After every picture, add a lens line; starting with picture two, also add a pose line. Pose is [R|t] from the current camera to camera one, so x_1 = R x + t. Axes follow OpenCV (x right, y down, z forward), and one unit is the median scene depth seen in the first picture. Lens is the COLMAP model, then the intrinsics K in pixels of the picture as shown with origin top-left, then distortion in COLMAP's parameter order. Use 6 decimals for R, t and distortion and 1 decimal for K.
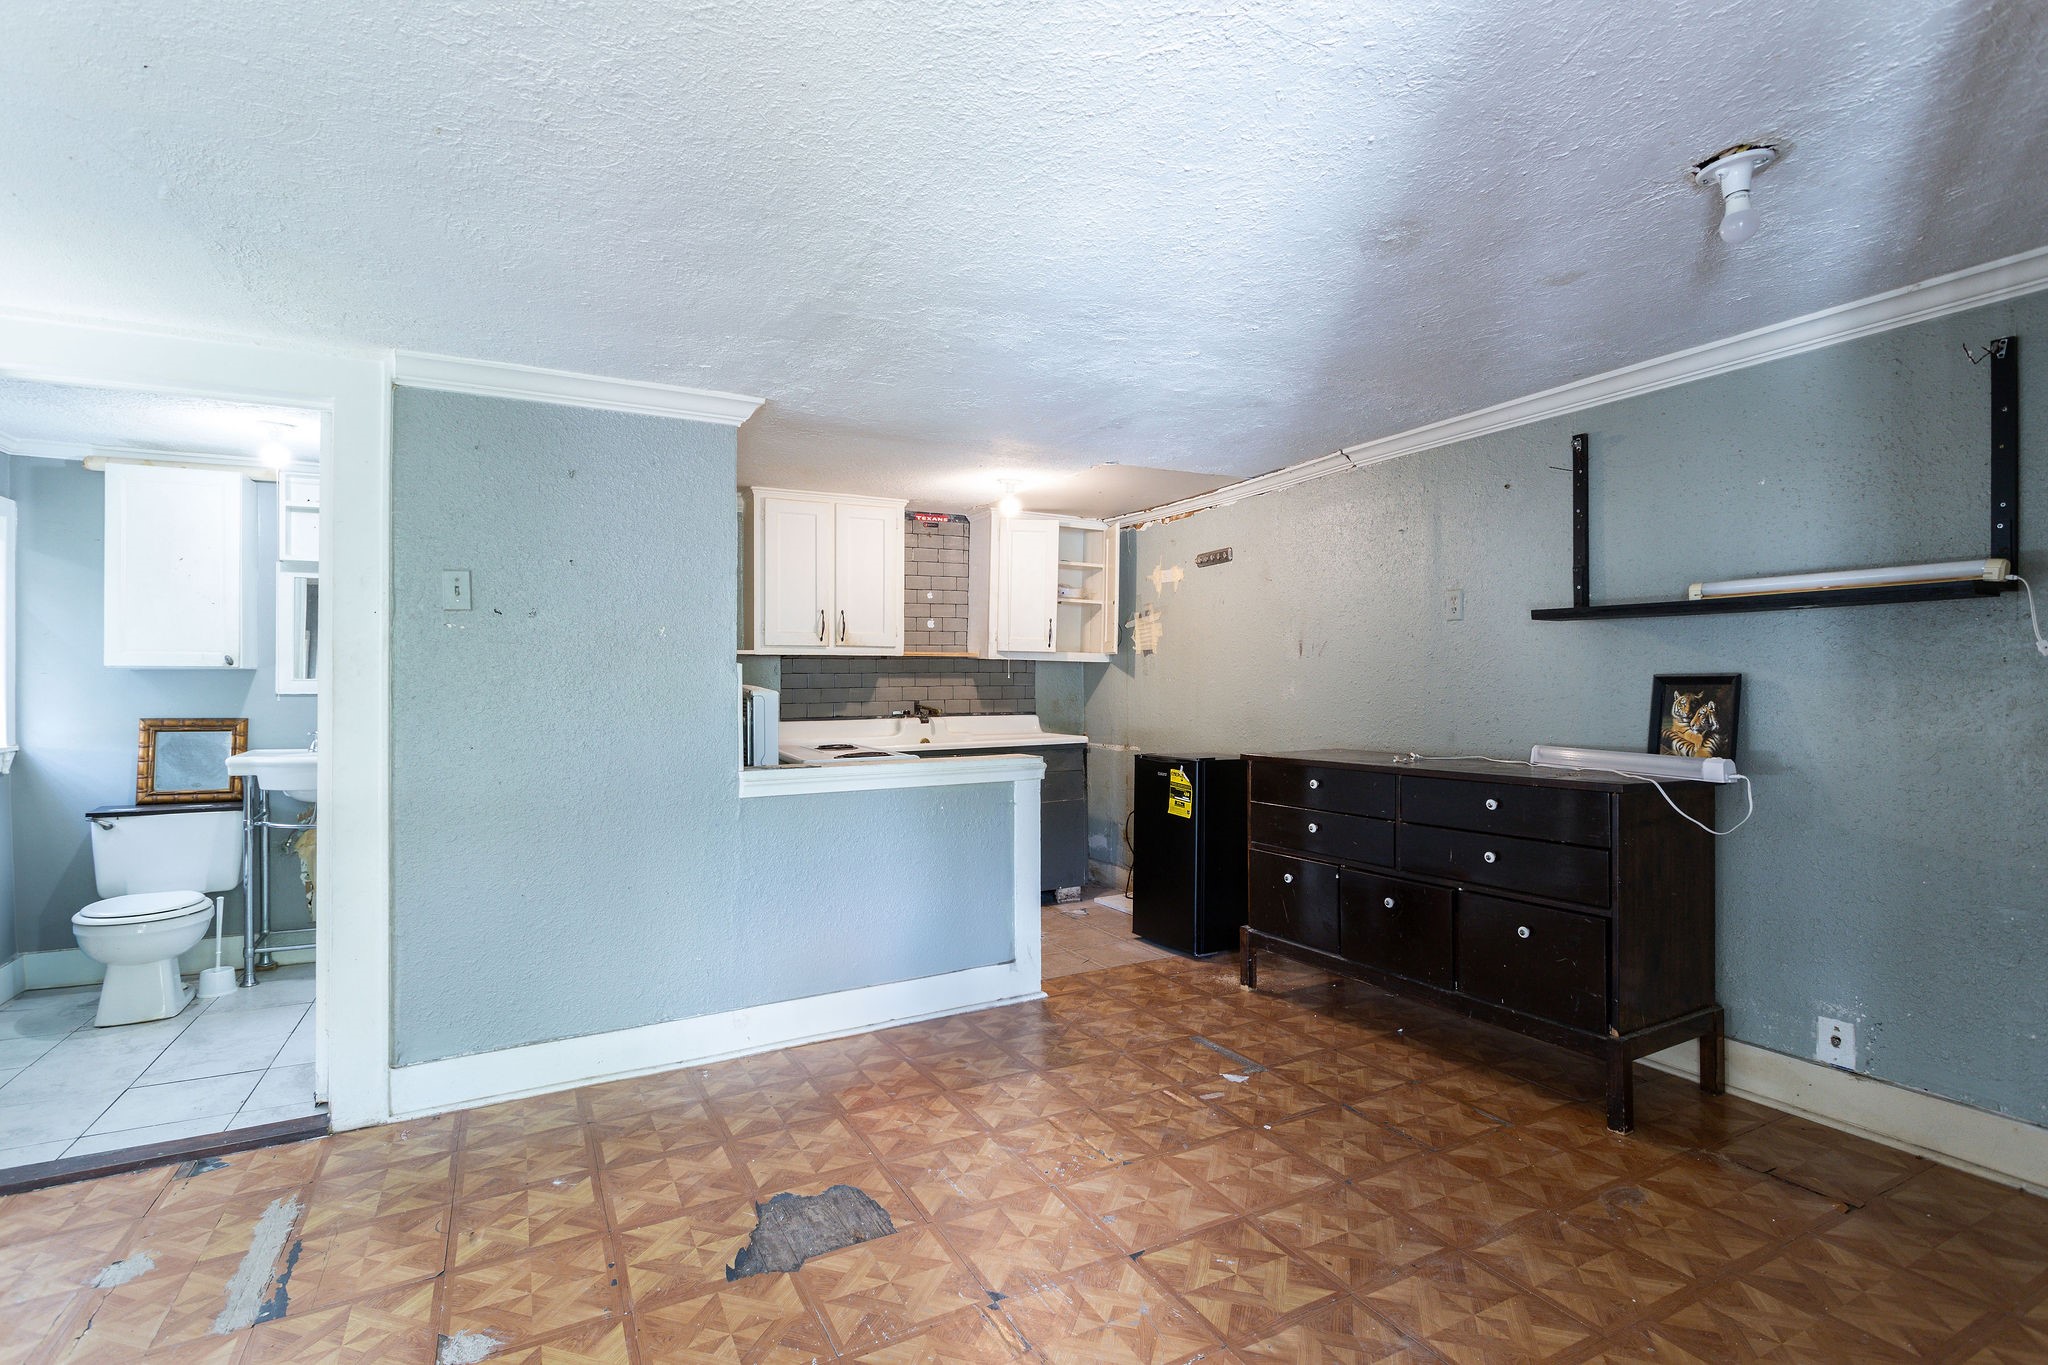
lens RADIAL K [[975.6, 0, 1019.2], [0, 975.6, 680.0], [0, 0, 1]] dist [0.000280, 0.000352]
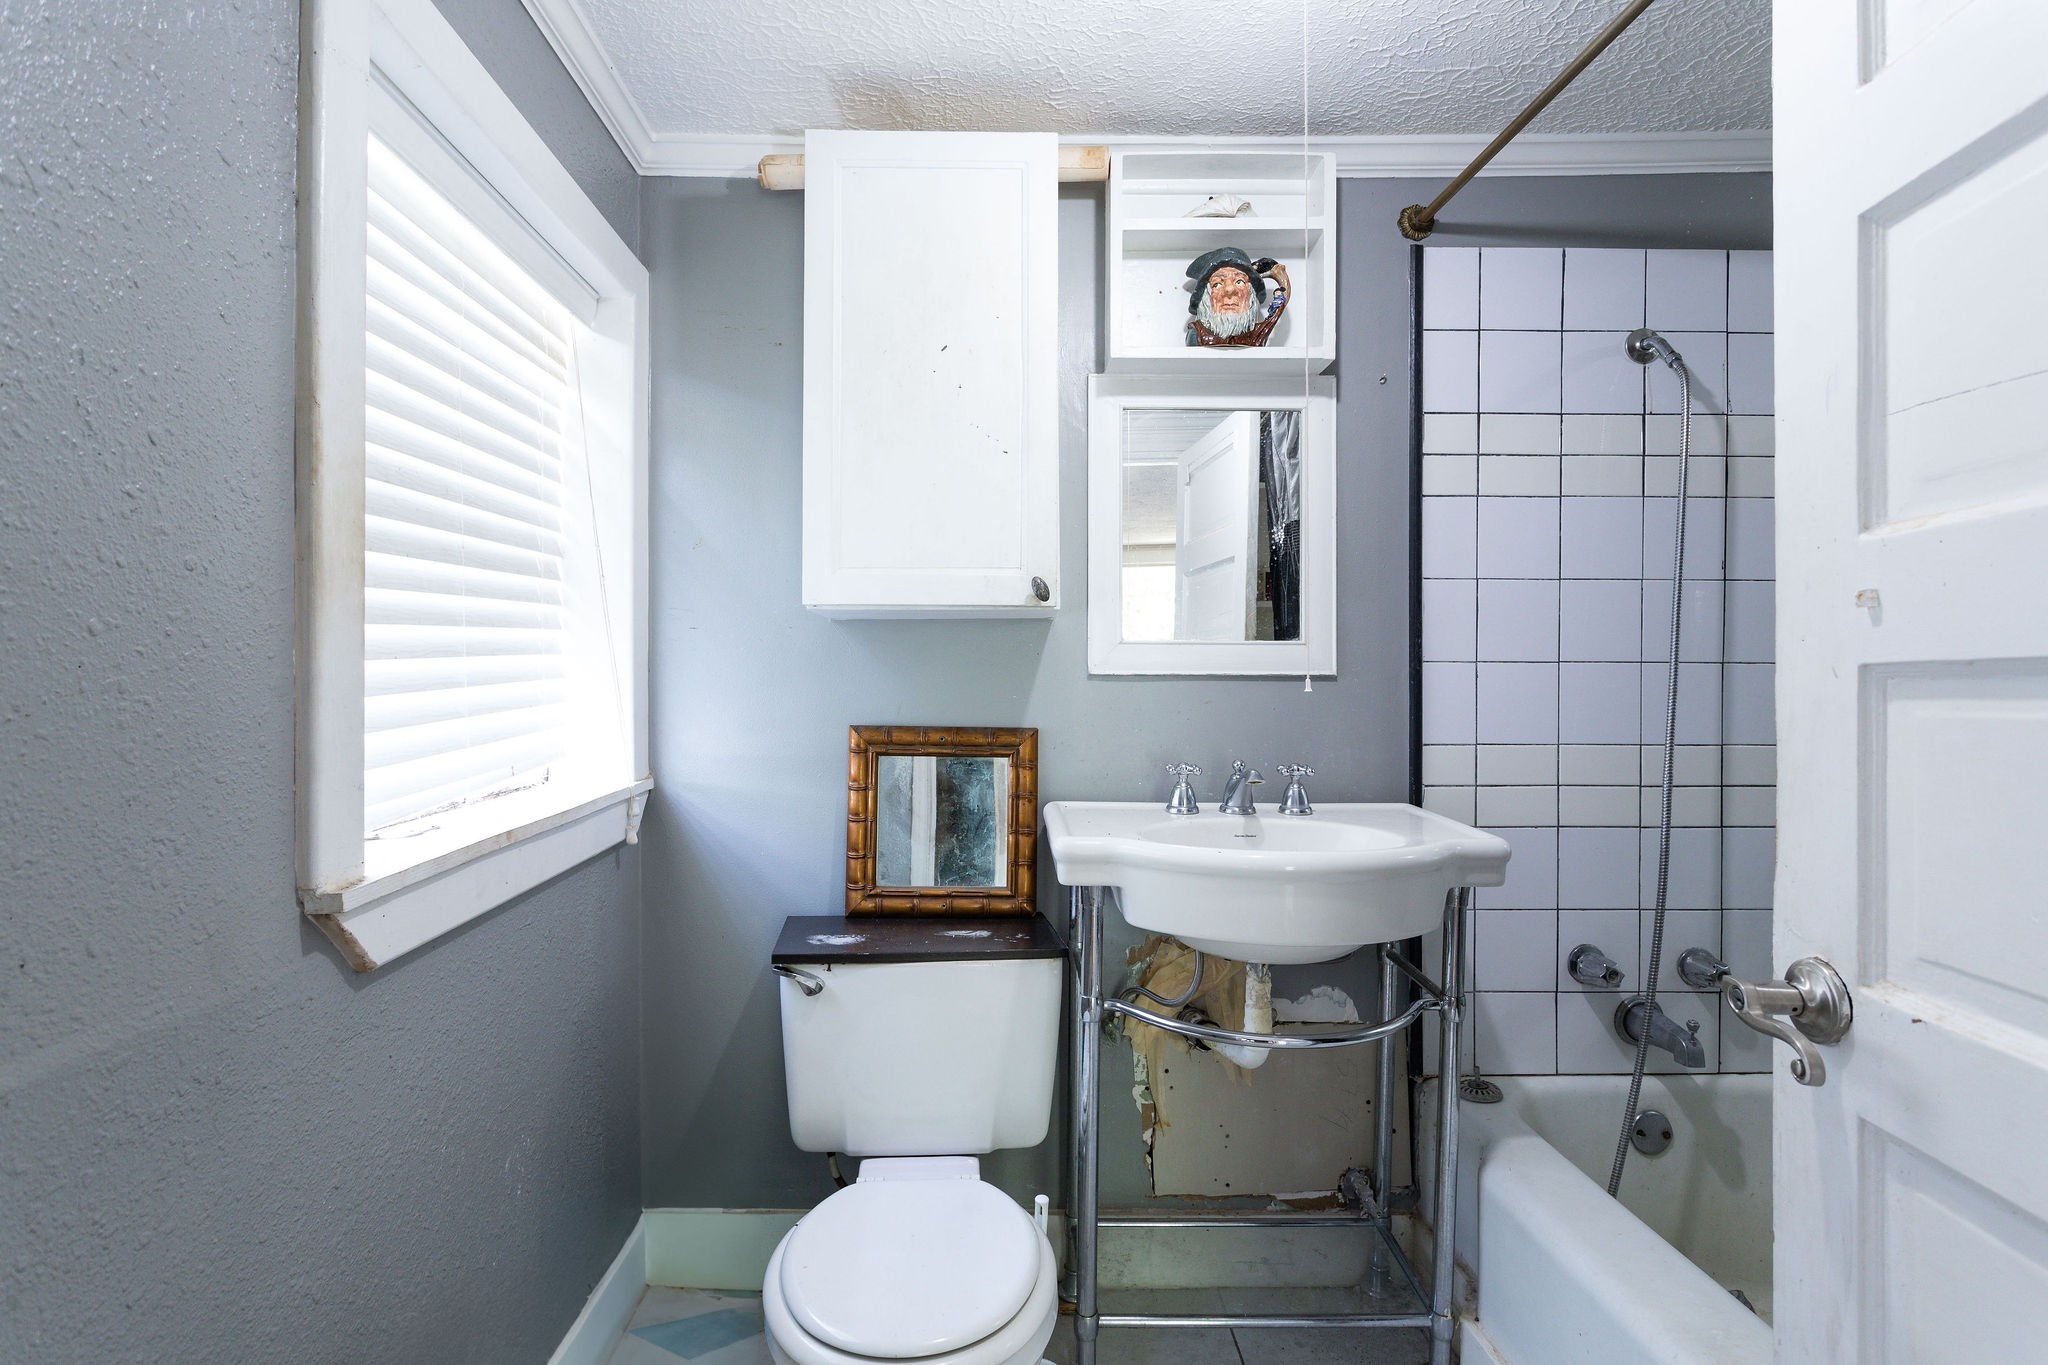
lens RADIAL K [[975.6, 0, 1020.6], [0, 975.6, 680.9], [0, 0, 1]] dist [0.000280, 0.000352]
pose [[0.905085, 0.007438, -0.425165, -0.634653], [-0.003144, 0.999937, 0.010801, 0.013300], [0.425218, -0.008440, 0.905052, 0.620282]]
